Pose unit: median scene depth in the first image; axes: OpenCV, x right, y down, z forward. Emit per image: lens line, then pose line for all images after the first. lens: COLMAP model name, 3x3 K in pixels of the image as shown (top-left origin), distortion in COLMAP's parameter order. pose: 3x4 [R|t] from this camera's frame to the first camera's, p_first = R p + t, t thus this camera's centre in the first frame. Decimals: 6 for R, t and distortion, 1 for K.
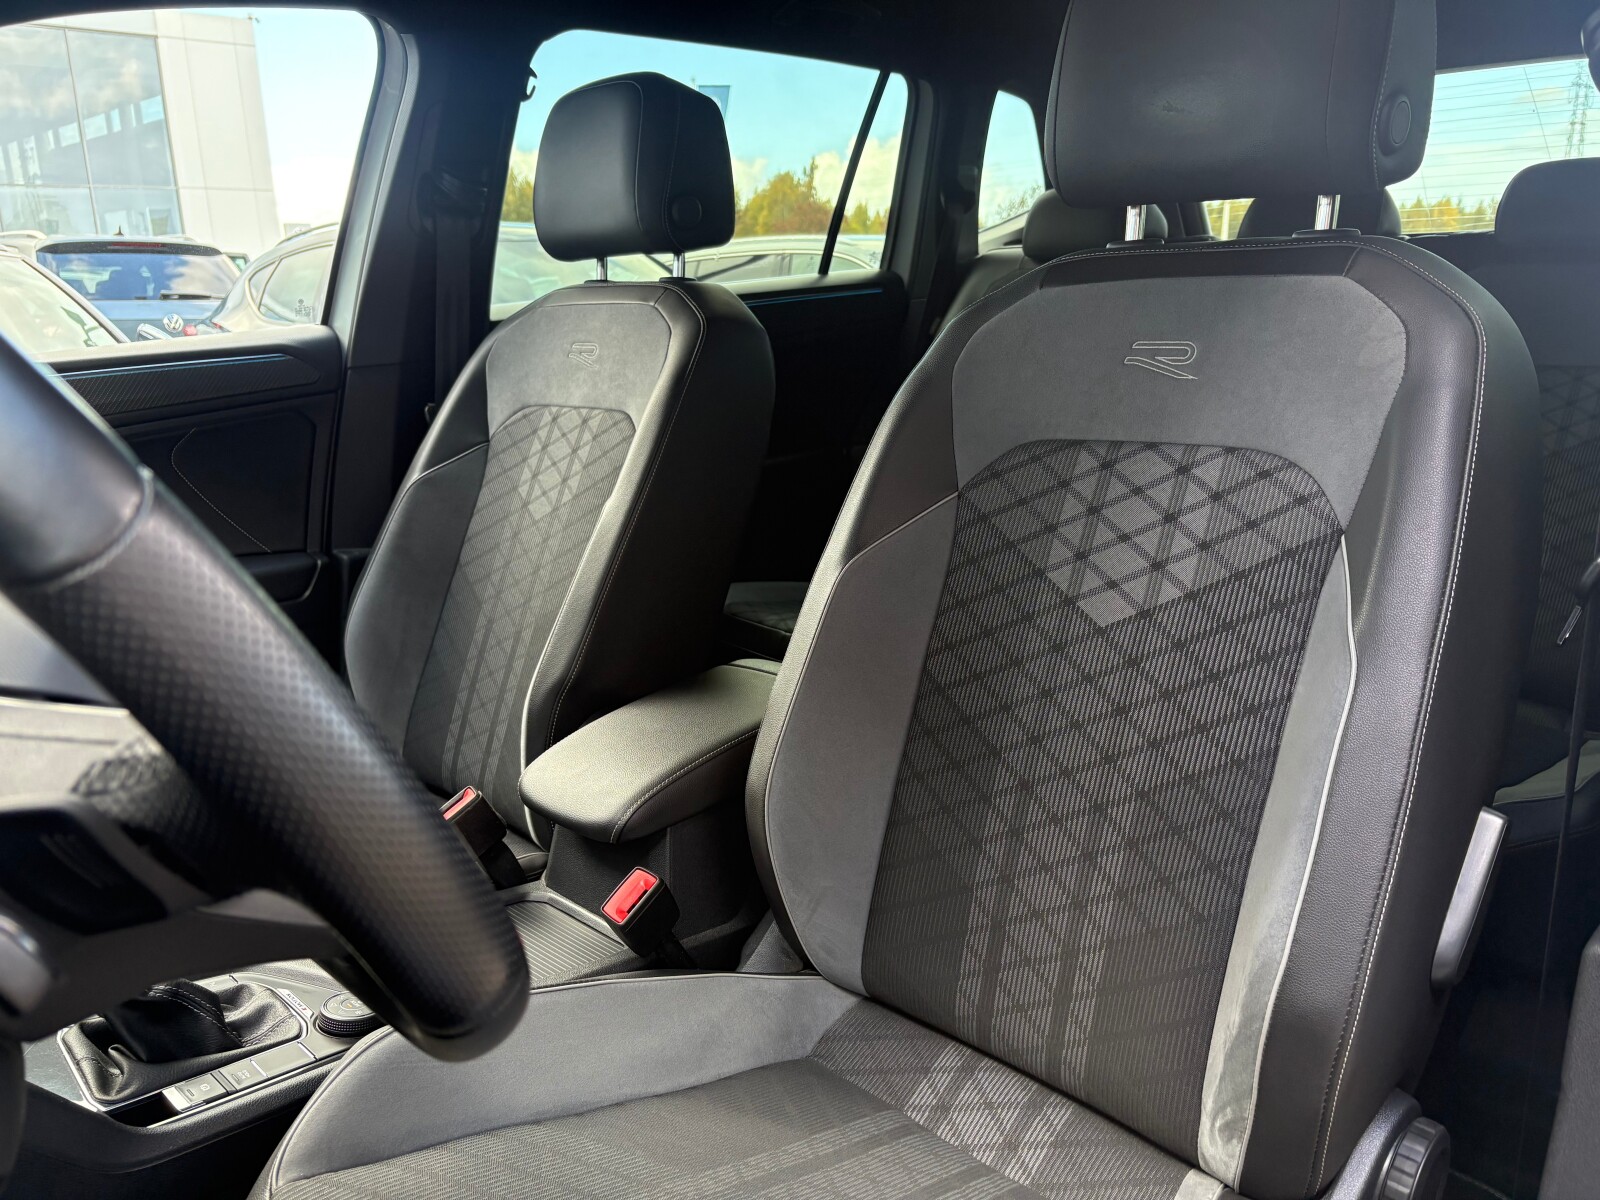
lens RADIAL K [[1225.9, 0, 797.4], [0, 1225.9, 603.5], [0, 0, 1]] dist [0.038486, -0.042089]
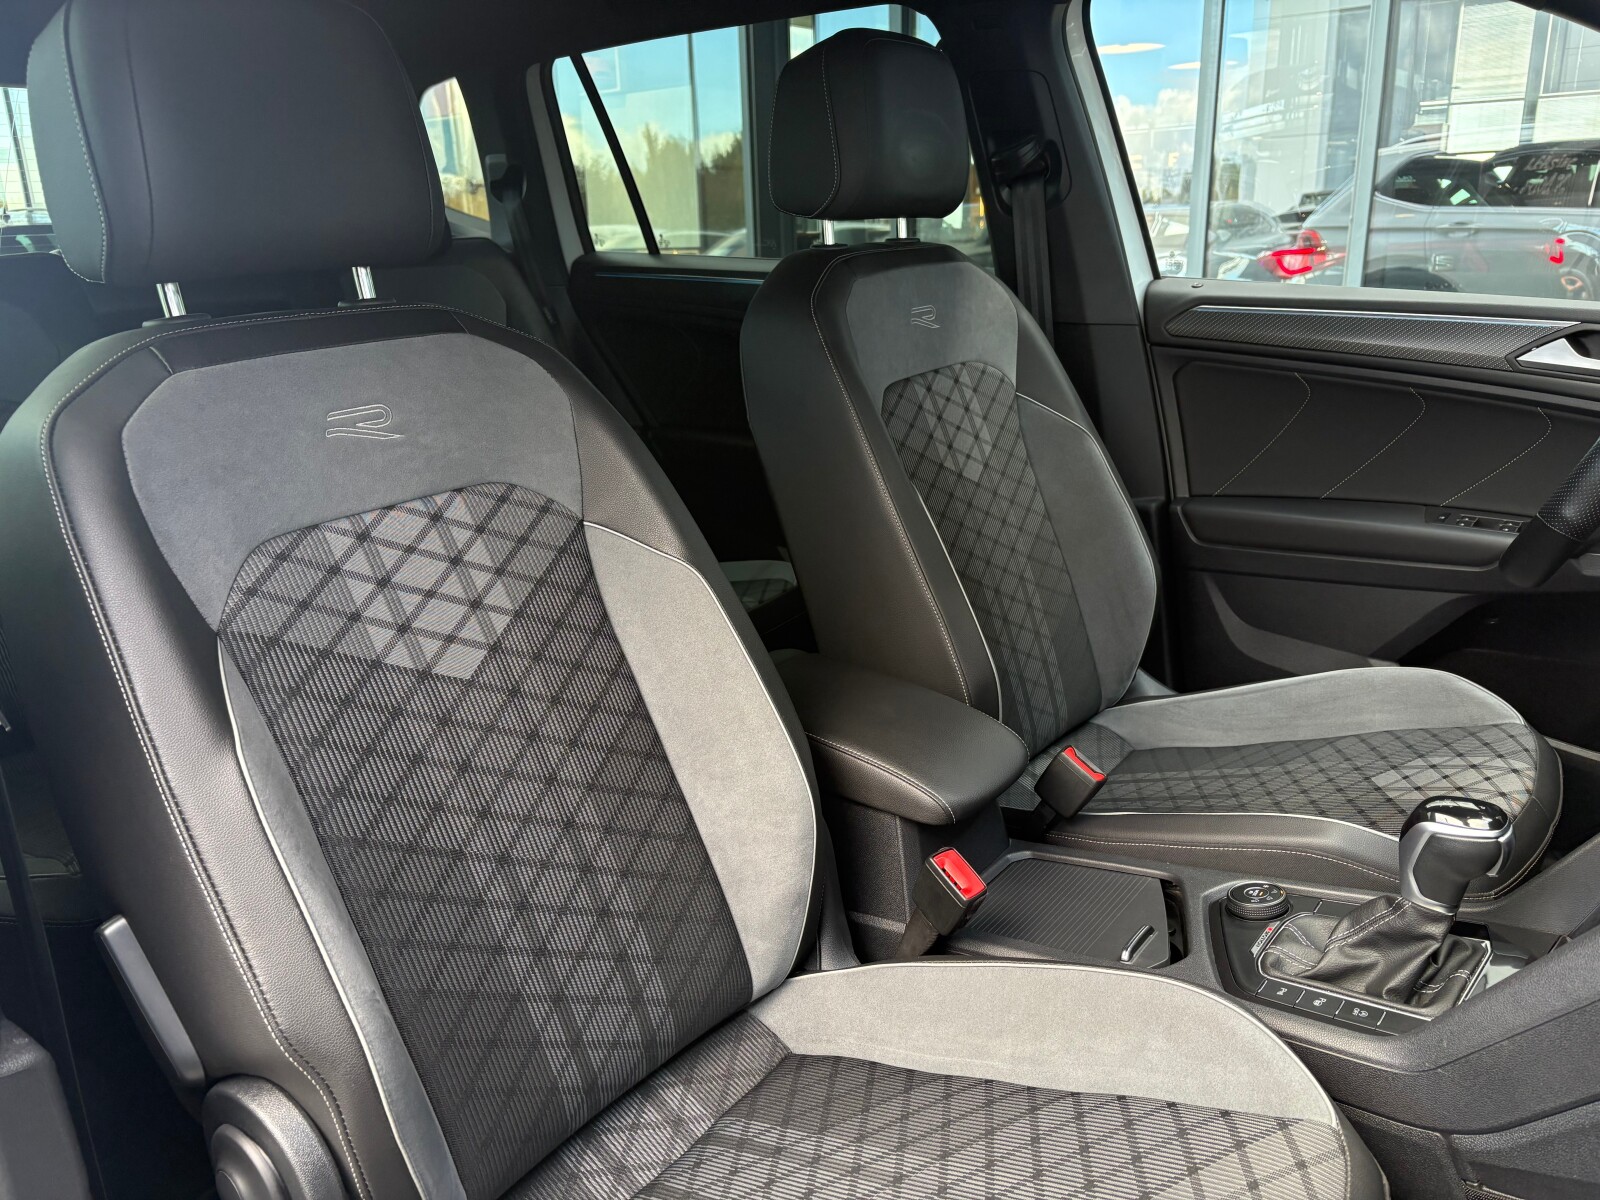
lens RADIAL K [[1225.9, 0, 797.4], [0, 1225.9, 603.5], [0, 0, 1]] dist [0.038486, -0.042089]
pose [[-0.114371, -0.184329, 0.976188, -0.782583], [0.370226, 0.903941, 0.214063, -0.159285], [-0.921874, 0.385892, -0.035141, 0.810566]]
